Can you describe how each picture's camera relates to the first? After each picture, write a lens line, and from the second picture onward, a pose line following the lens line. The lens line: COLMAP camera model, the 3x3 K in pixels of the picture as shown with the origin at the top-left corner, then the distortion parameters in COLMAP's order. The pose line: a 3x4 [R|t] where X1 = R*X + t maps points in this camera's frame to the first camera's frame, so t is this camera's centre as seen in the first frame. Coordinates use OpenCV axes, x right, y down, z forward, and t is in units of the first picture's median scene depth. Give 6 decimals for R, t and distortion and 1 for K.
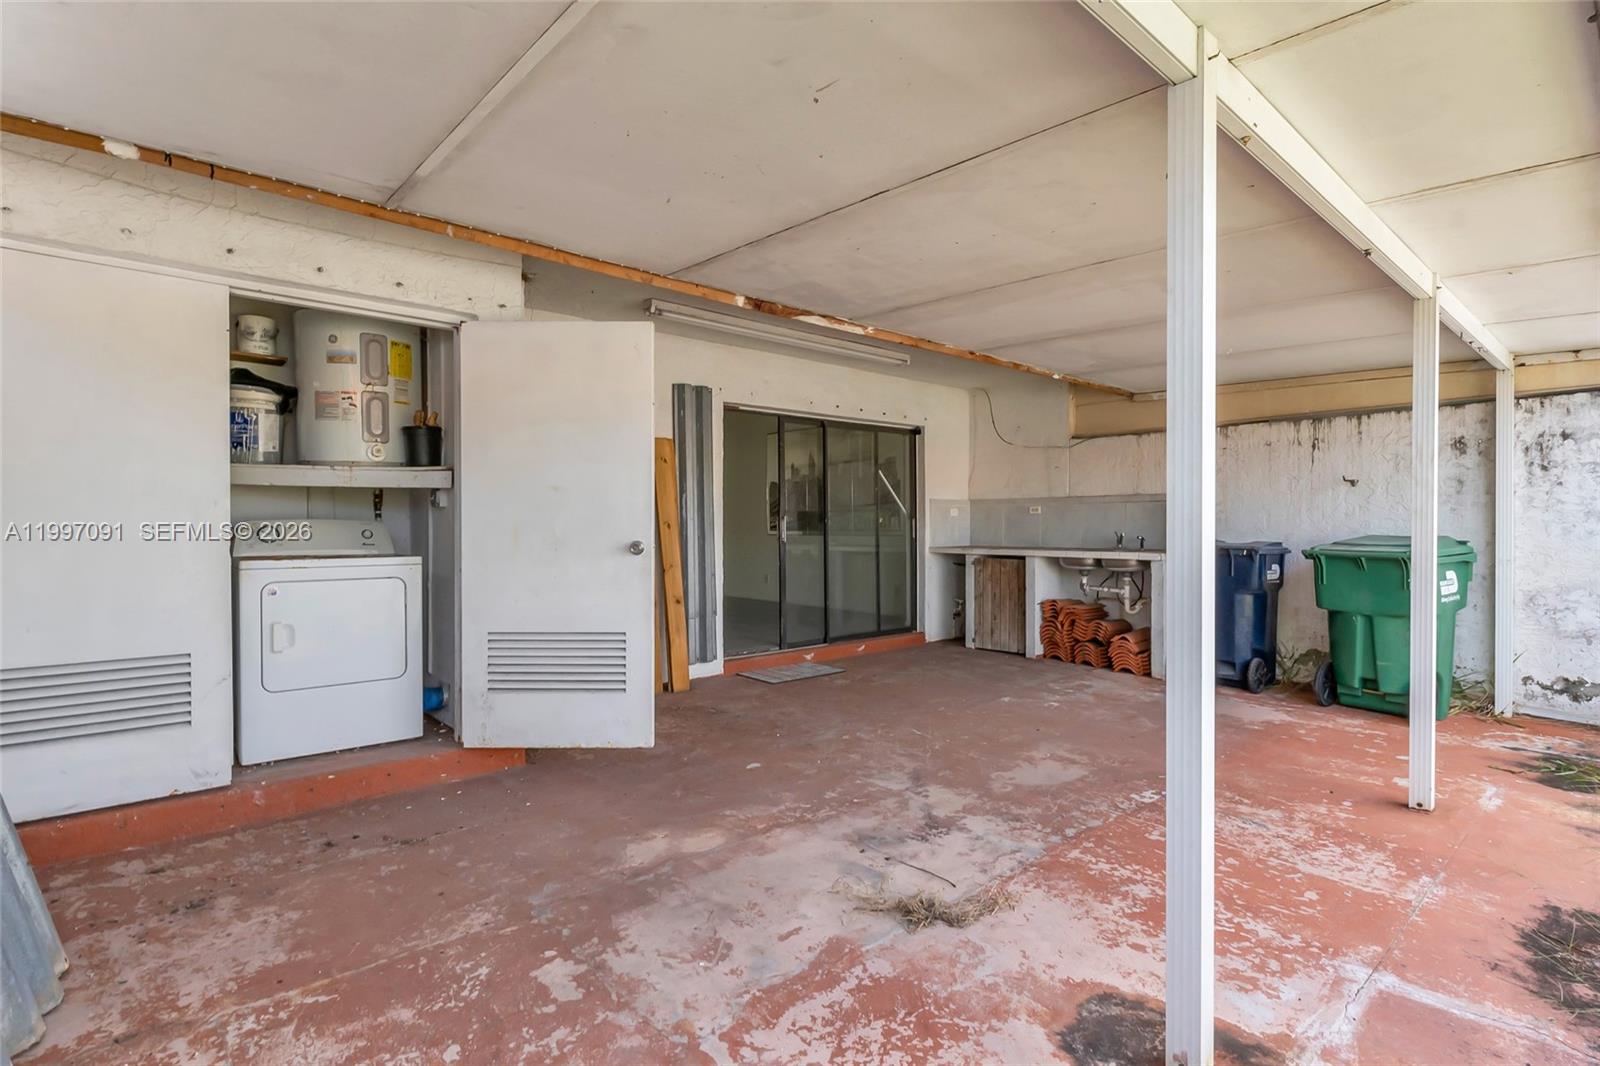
lens RADIAL K [[772.6, 0, 783.4], [0, 772.6, 538.6], [0, 0, 1]] dist [-0.001930, -0.001330]
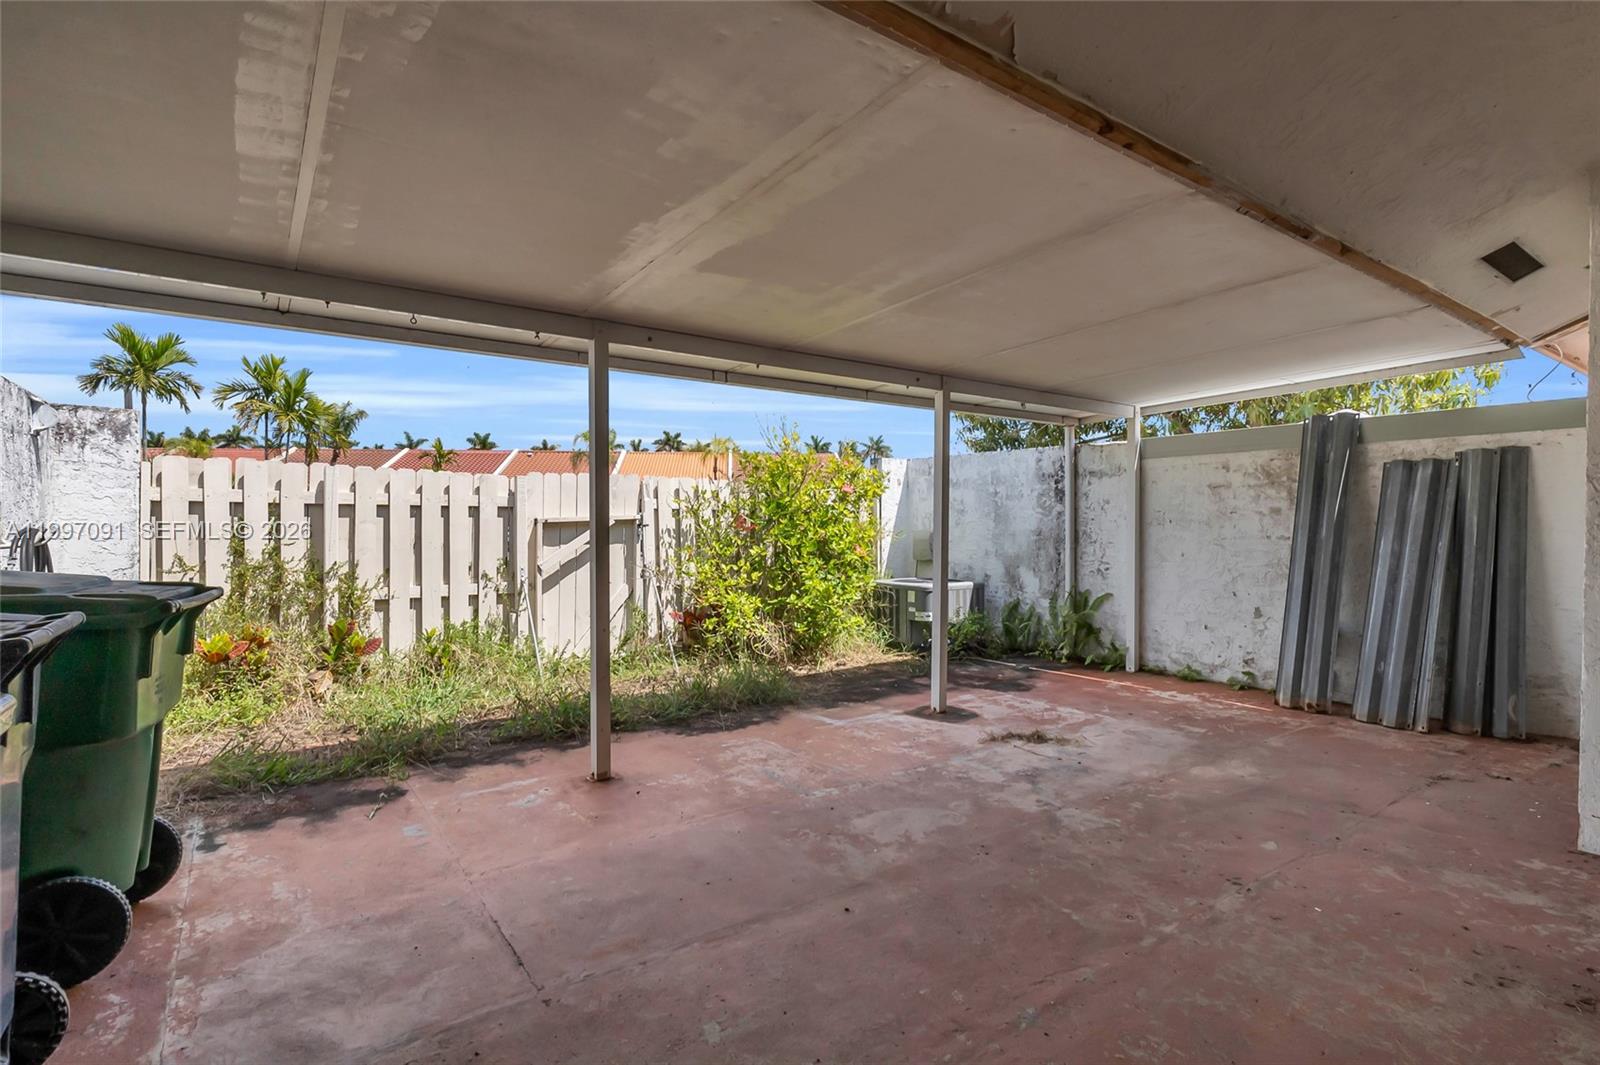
lens RADIAL K [[772.6, 0, 783.4], [0, 772.6, 538.1], [0, 0, 1]] dist [-0.001930, -0.001330]
pose [[-0.995487, -0.002851, 0.094859, 0.485595], [0.000703, 0.999300, 0.037413, -0.060777], [-0.094899, 0.037311, -0.994787, 2.323534]]
